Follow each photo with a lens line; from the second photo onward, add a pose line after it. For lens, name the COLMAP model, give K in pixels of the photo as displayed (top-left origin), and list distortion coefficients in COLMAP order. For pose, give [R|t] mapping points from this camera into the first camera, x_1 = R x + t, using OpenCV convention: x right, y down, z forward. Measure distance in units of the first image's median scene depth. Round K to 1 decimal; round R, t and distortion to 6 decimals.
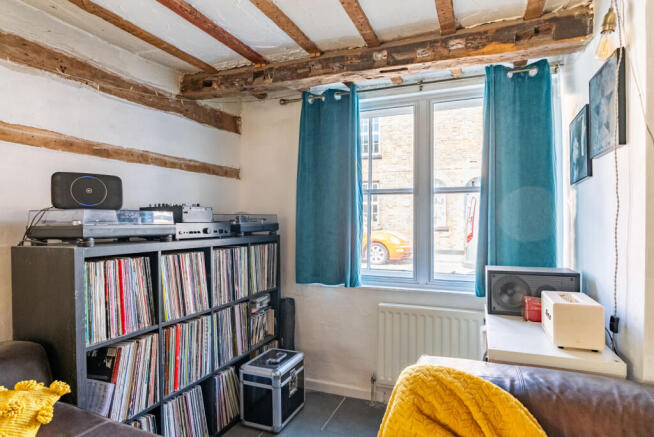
lens RADIAL K [[352.6, 0, 328.3], [0, 352.6, 219.3], [0, 0, 1]] dist [-0.000380, 0.000180]
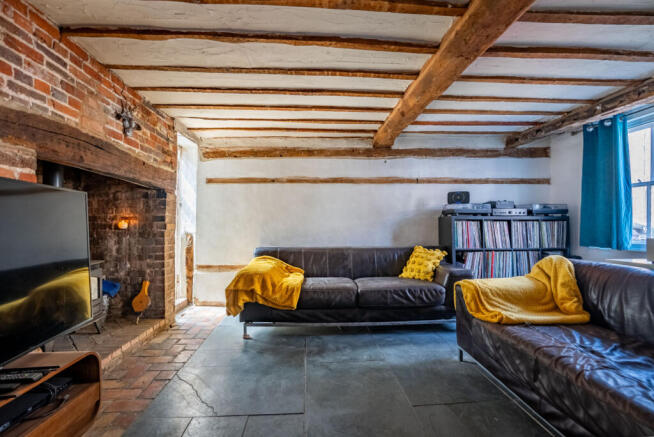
lens RADIAL K [[298.6, 0, 326.1], [0, 298.6, 213.4], [0, 0, 1]] dist [-0.001345, -0.000144]
pose [[0.397683, -0.025301, -0.917174, 0.872748], [-0.005367, 0.999538, -0.029900, 0.099334], [0.917507, 0.016814, 0.397364, -0.743086]]
